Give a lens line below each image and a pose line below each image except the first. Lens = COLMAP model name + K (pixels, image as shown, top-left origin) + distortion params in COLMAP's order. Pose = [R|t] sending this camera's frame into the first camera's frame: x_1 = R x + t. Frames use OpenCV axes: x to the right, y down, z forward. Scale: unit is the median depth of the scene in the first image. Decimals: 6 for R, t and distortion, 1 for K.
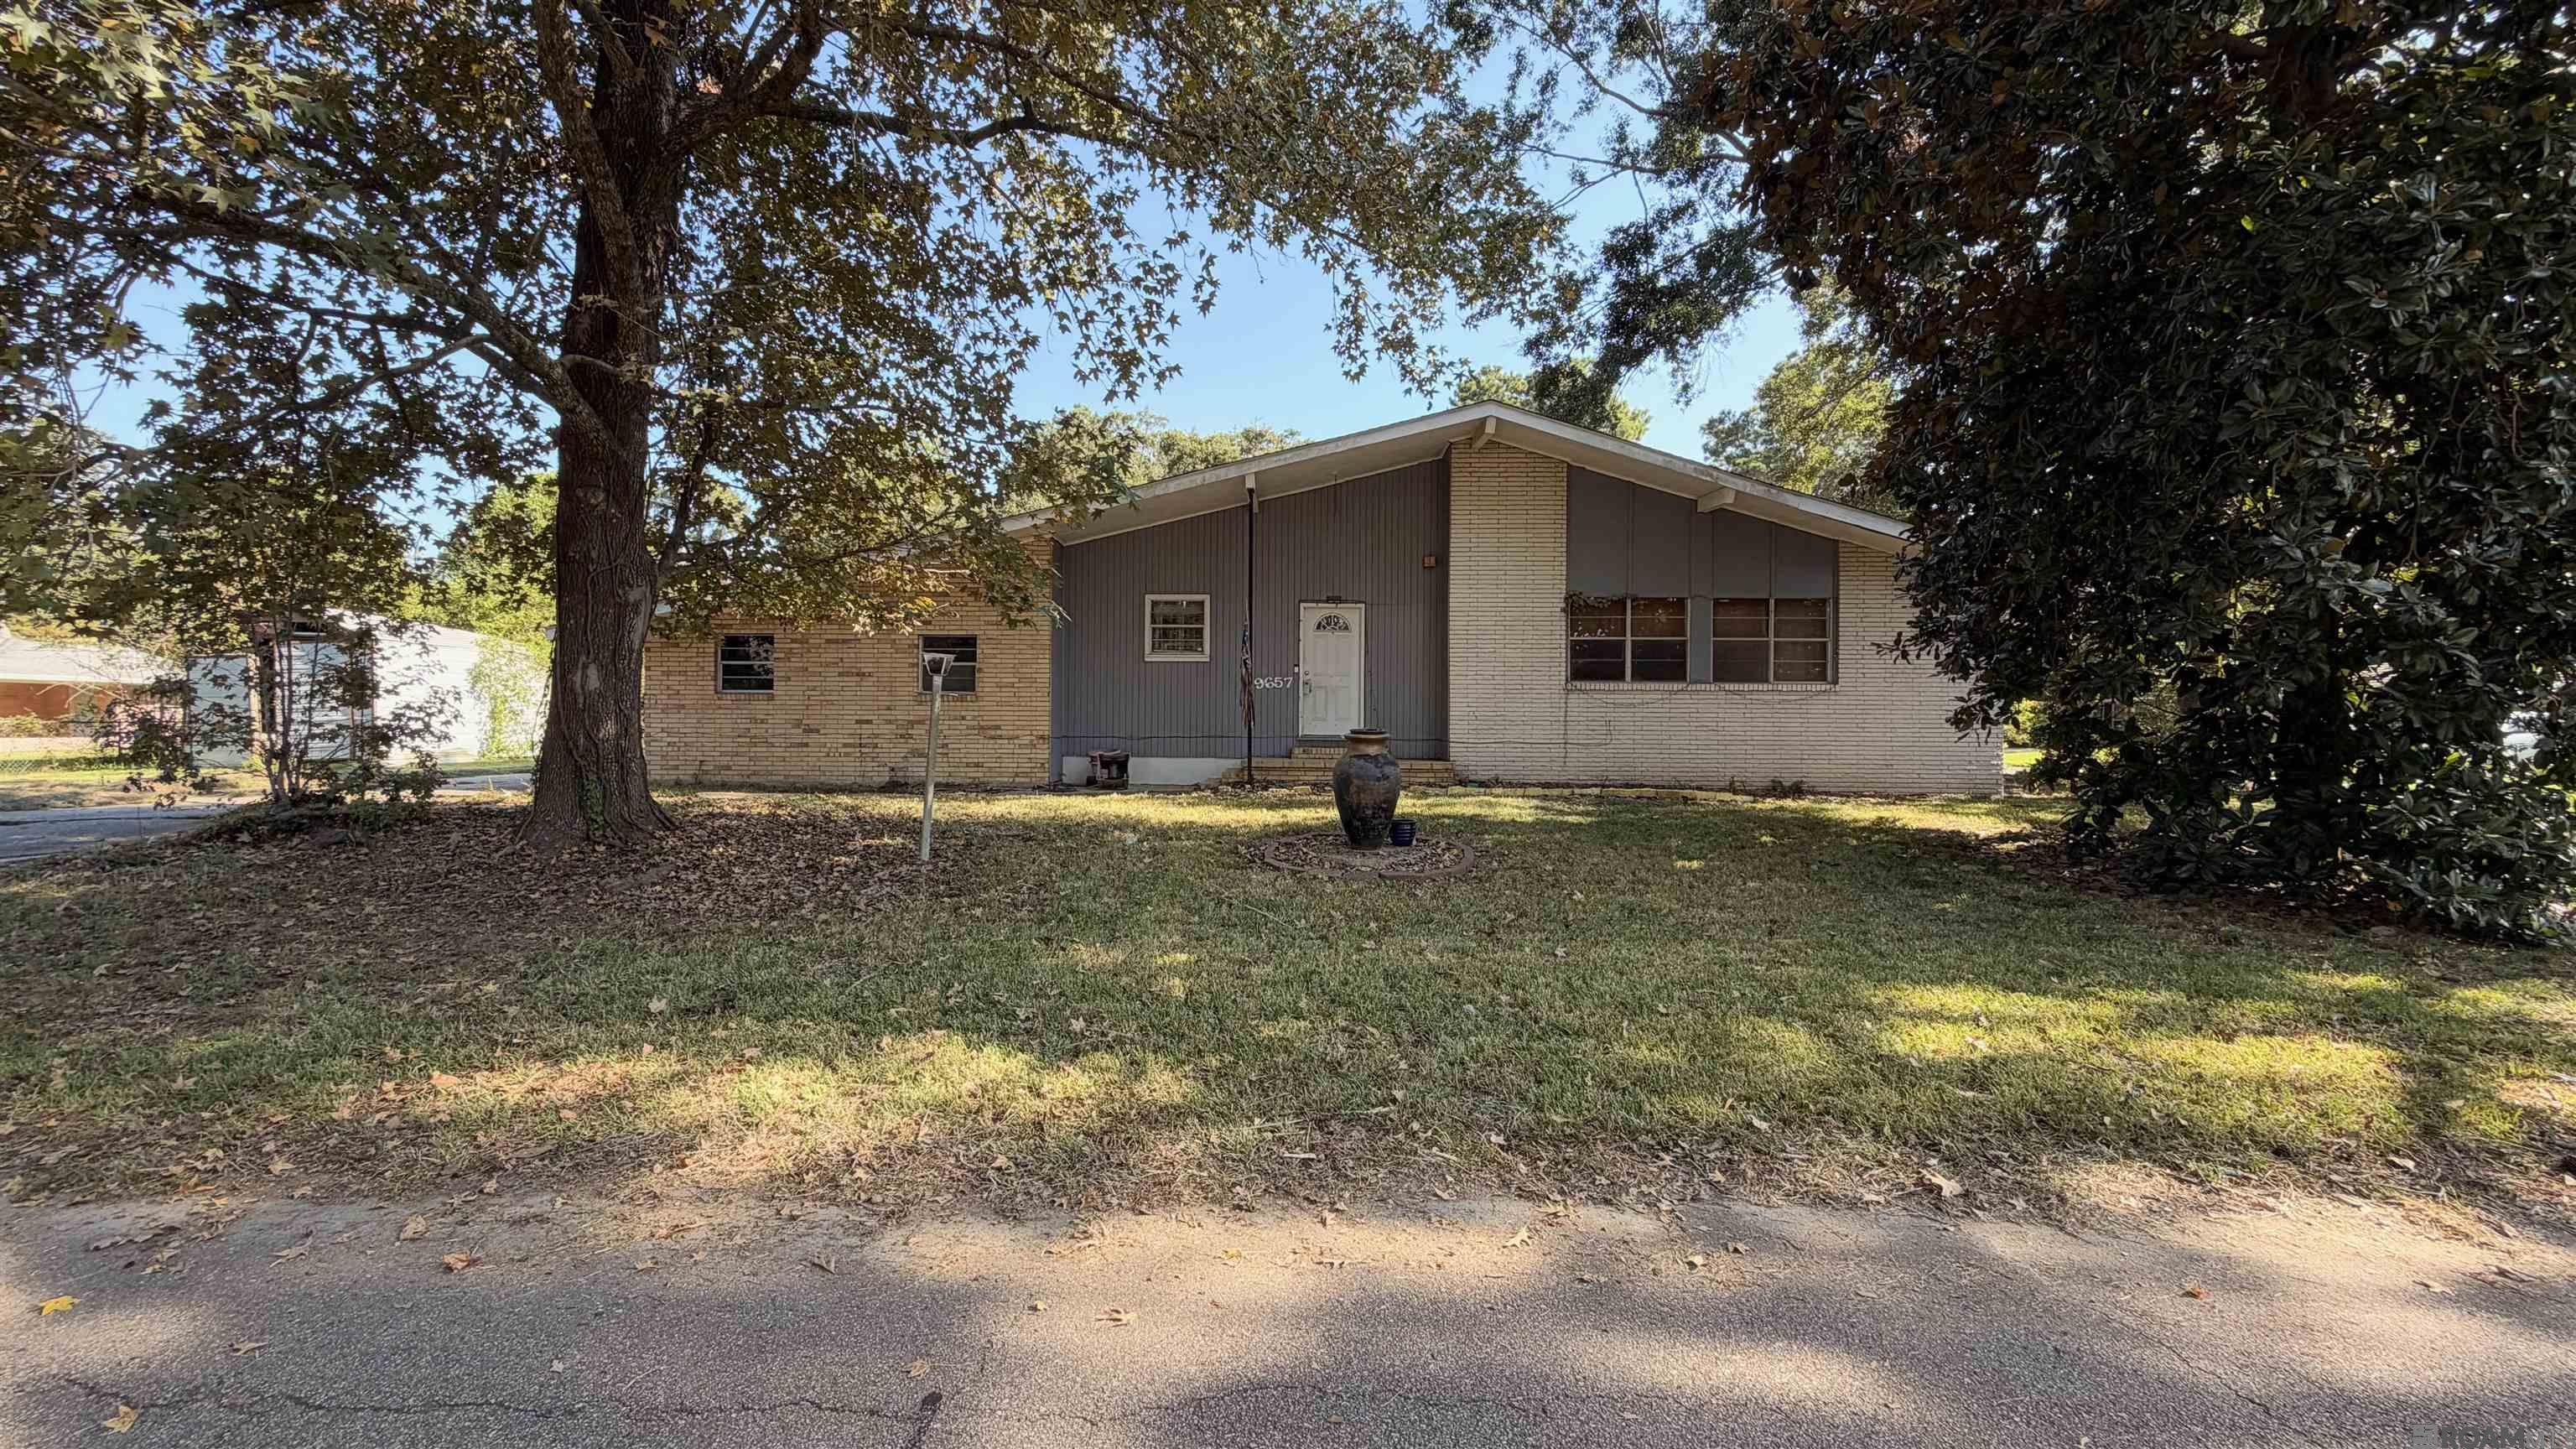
lens RADIAL K [[1030.5, 0, 1283.7], [0, 1030.5, 721.5], [0, 0, 1]] dist [-0.000805, 0.000044]
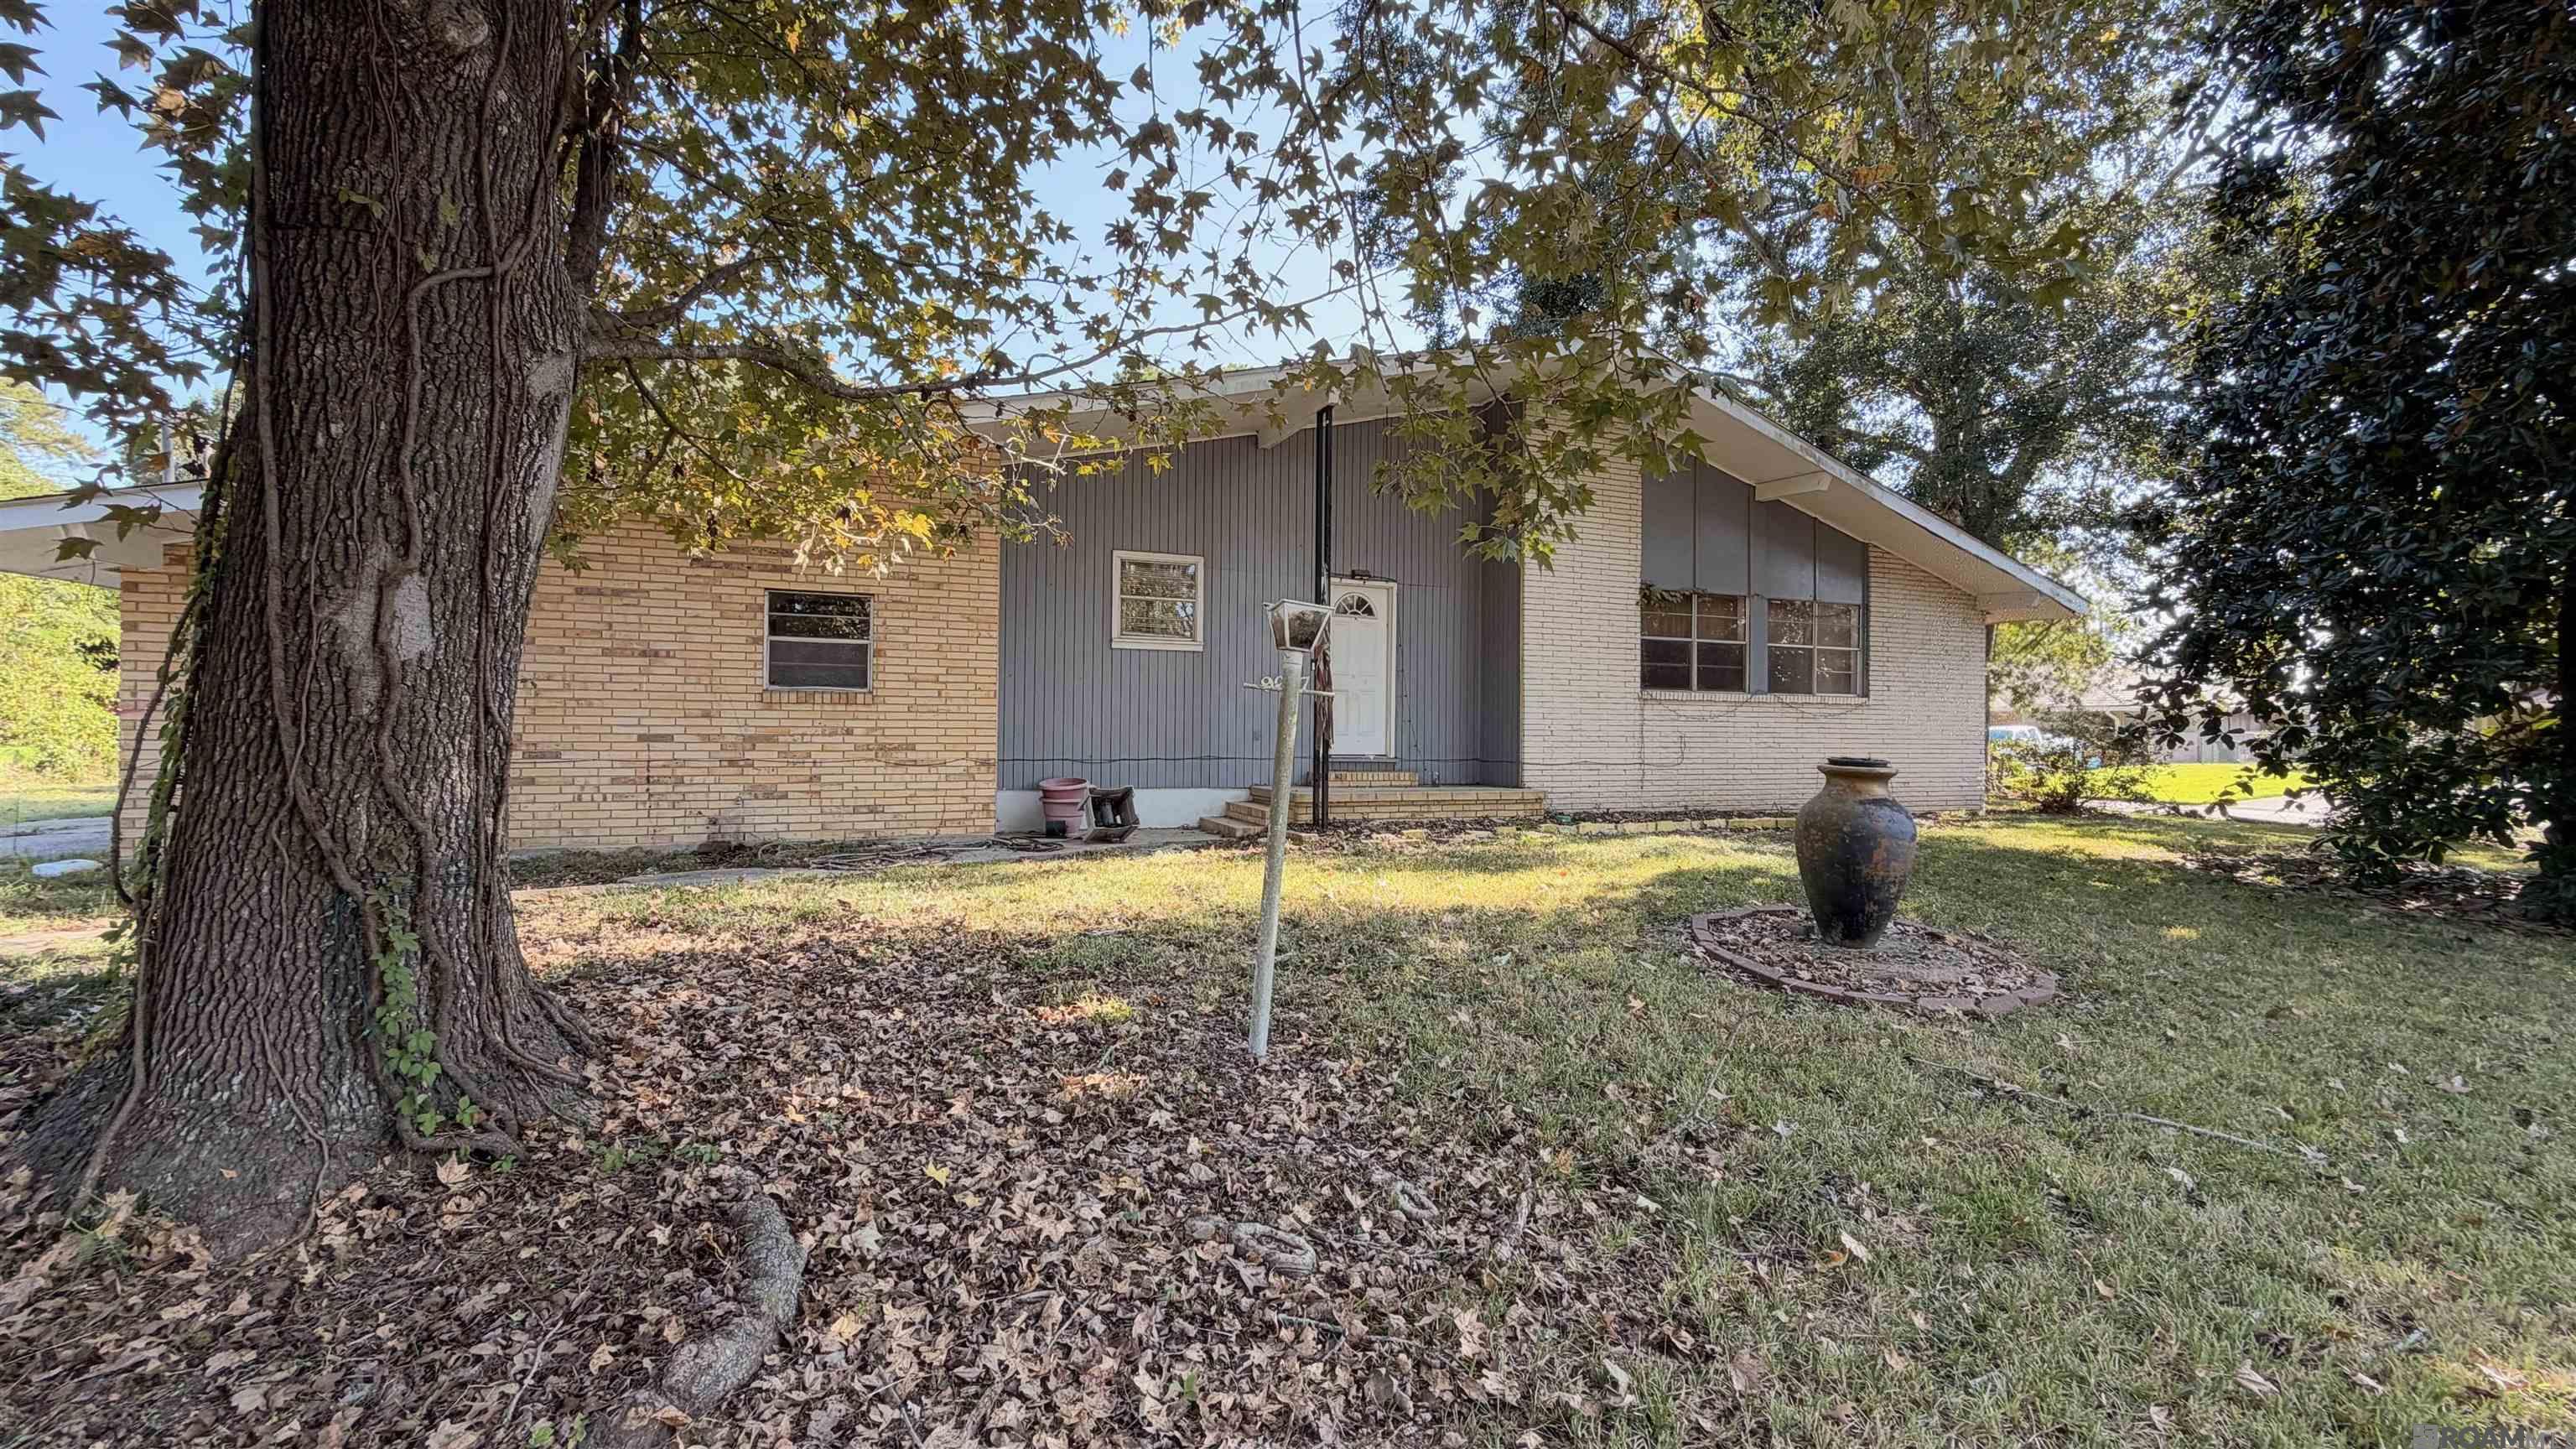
lens RADIAL K [[1030.5, 0, 1281.0], [0, 1030.5, 723.6], [0, 0, 1]] dist [-0.000805, 0.000044]
pose [[0.917504, 0.005214, 0.397692, -0.318572], [-0.003342, 0.999980, -0.005400, -0.005850], [-0.397712, 0.003626, 0.917503, 0.353289]]
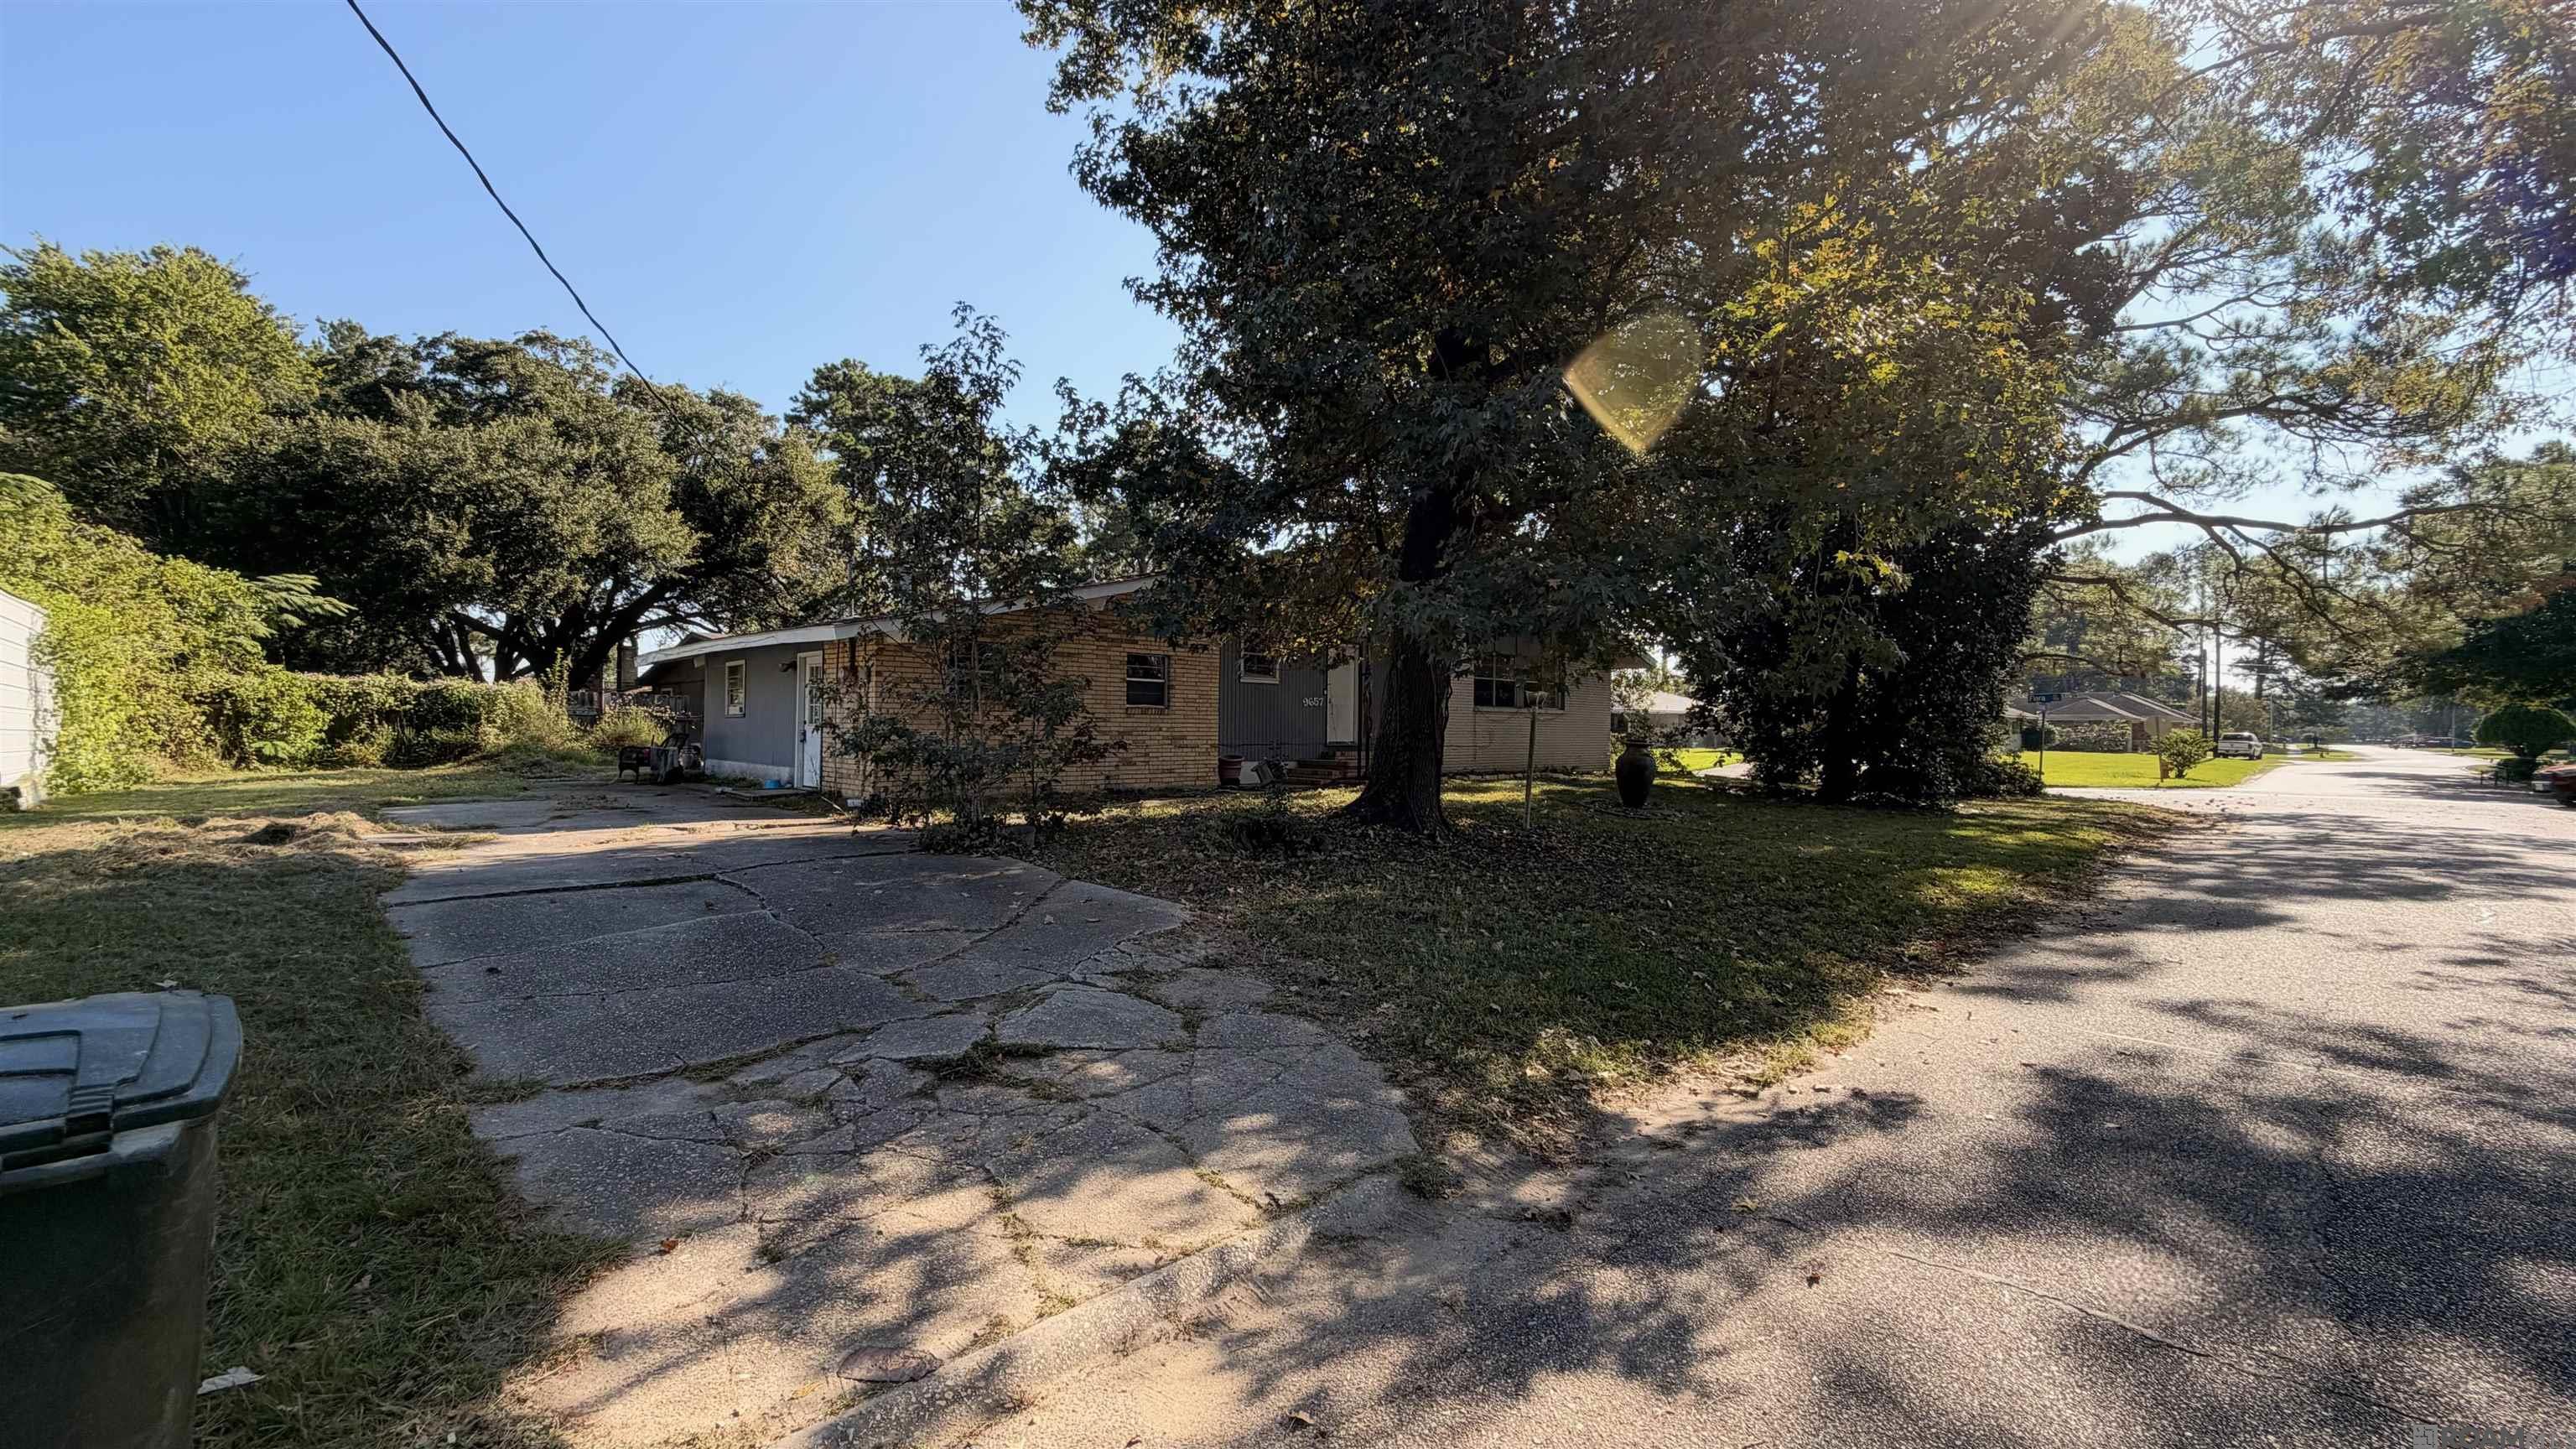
lens RADIAL K [[1030.5, 0, 1290.3], [0, 1030.5, 726.8], [0, 0, 1]] dist [-0.000805, 0.000044]
pose [[0.702288, 0.004927, 0.711876, -1.008192], [0.001565, 0.999963, -0.008465, 0.003203], [-0.711891, 0.007058, 0.702254, 0.114462]]
